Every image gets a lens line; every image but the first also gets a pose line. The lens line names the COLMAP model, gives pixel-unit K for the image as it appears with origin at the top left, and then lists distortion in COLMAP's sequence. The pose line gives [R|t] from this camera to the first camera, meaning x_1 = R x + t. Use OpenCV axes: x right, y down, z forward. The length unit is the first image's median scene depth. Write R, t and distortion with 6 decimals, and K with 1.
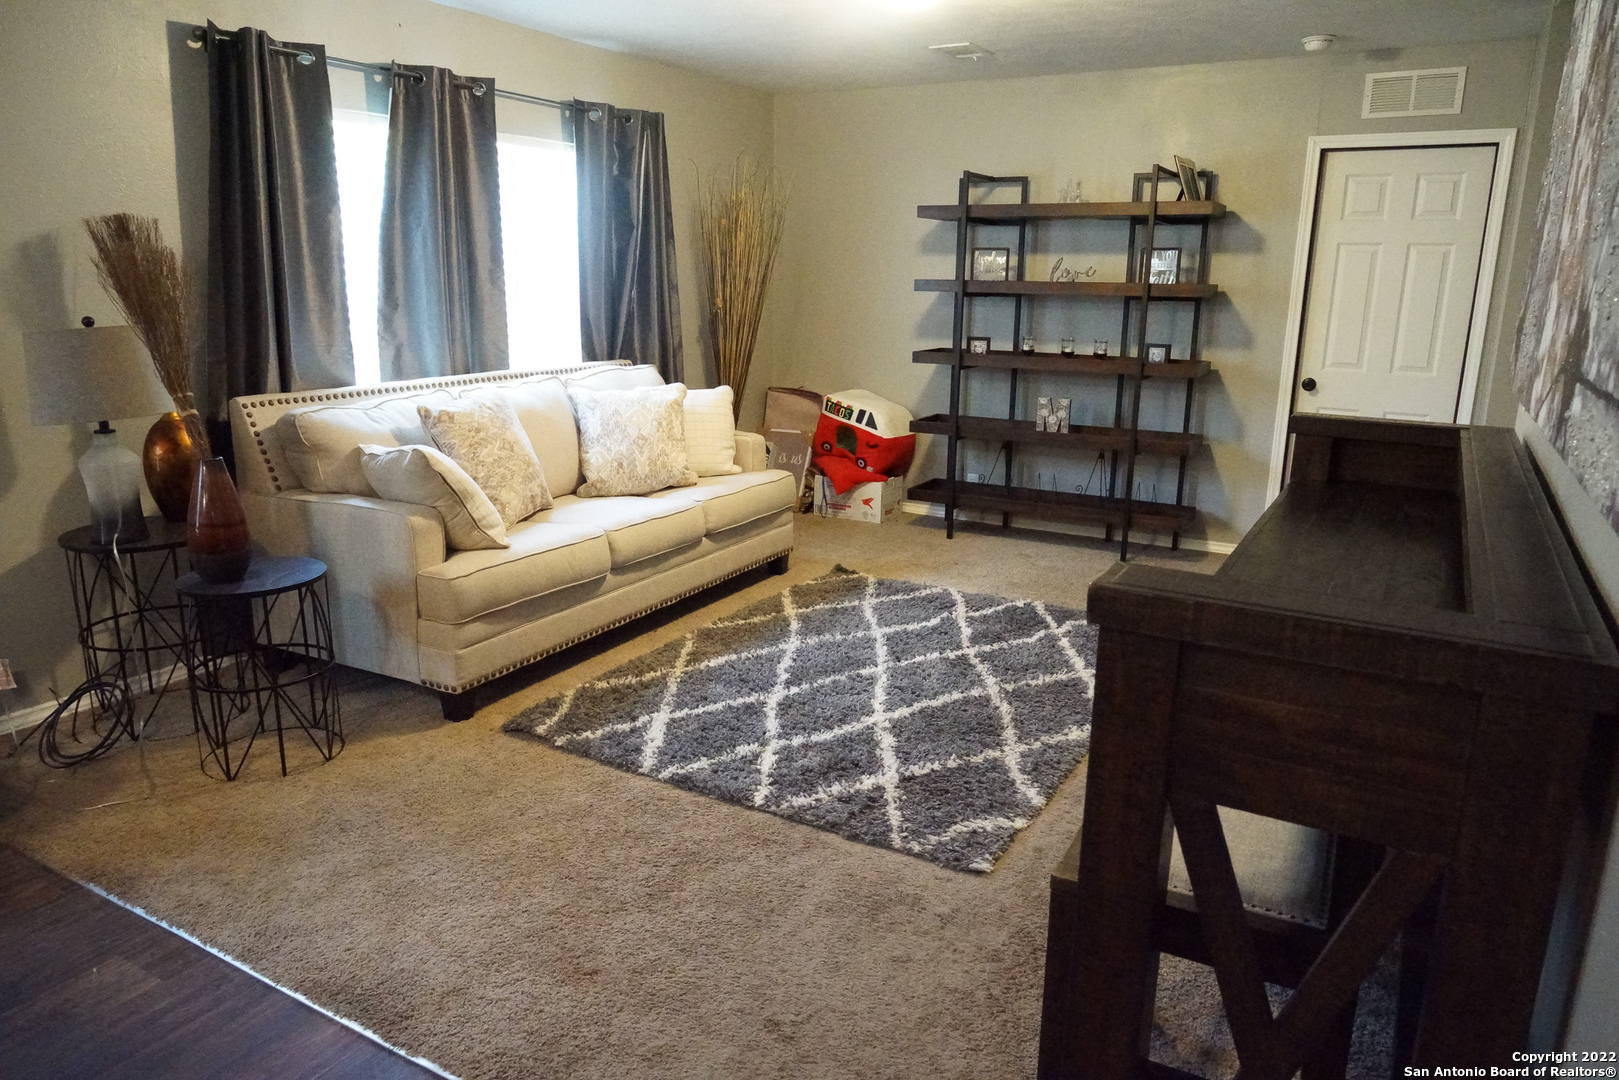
lens RADIAL K [[1062.5, 0, 809.5], [0, 1062.5, 540.0], [0, 0, 1]] dist [-0.030691, 0.004926]
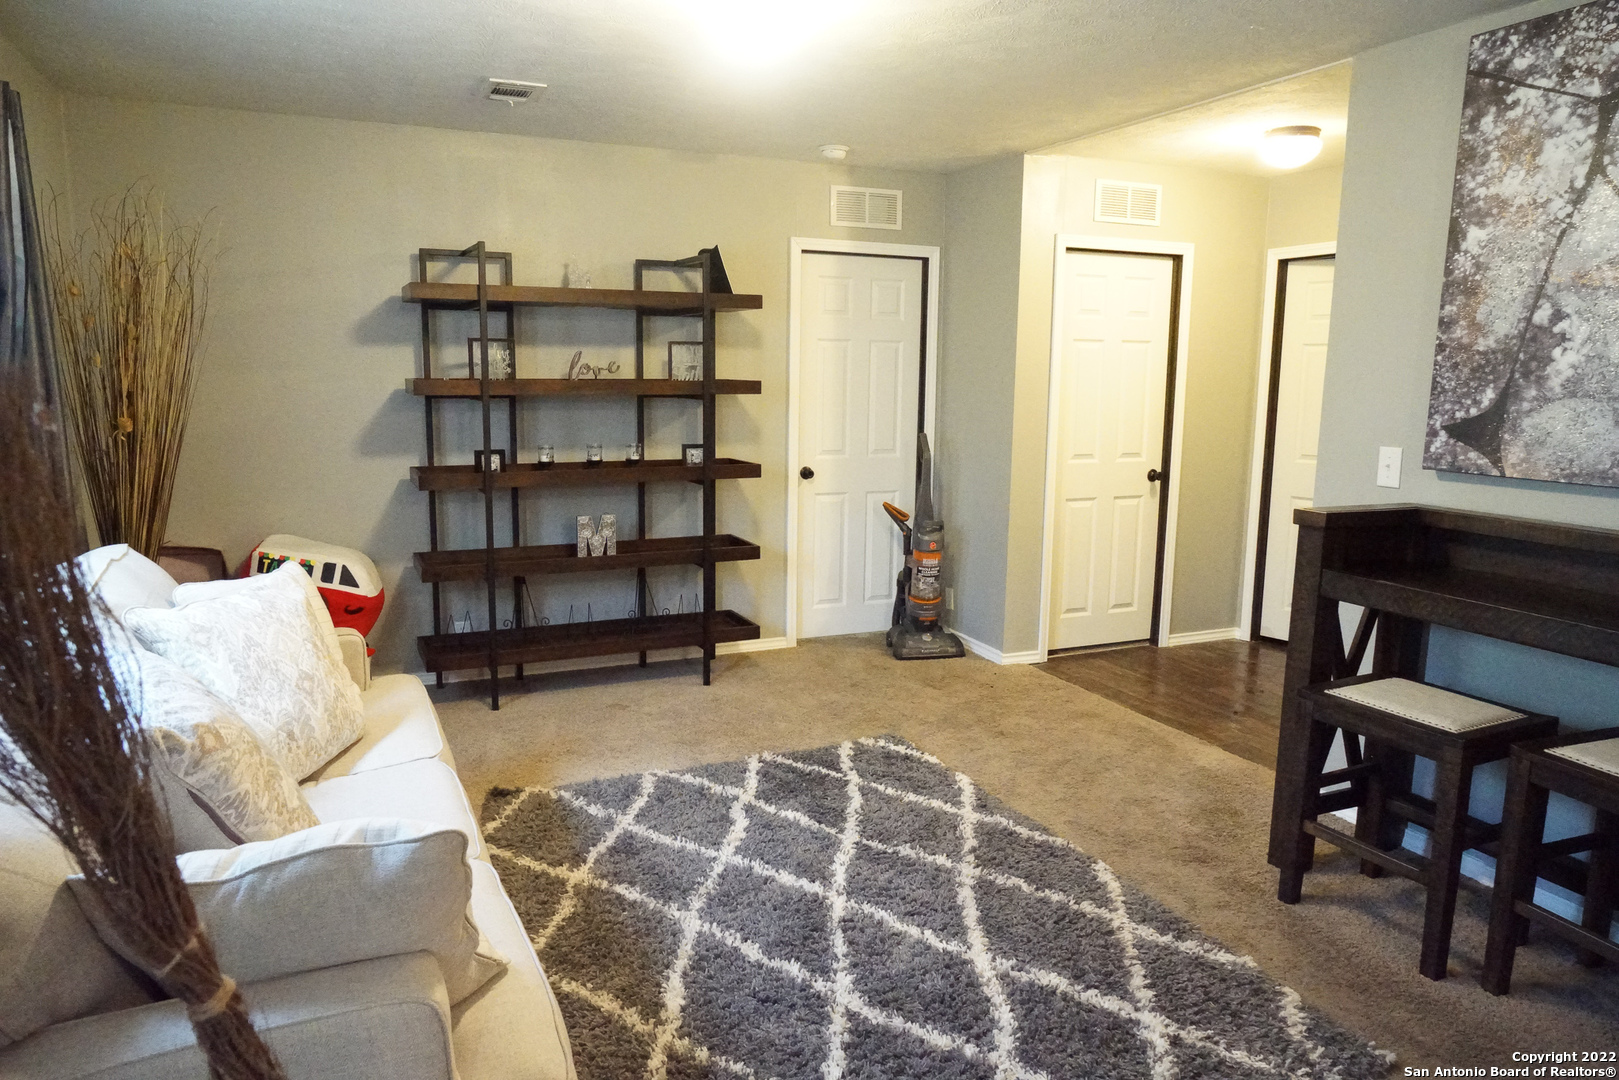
lens RADIAL K [[1062.5, 0, 809.5], [0, 1062.5, 540.0], [0, 0, 1]] dist [-0.030691, 0.004926]
pose [[0.590521, -0.135866, 0.795503, -0.432586], [0.190145, 0.981399, 0.026466, -0.131058], [-0.784302, 0.135632, 0.605371, 0.446322]]
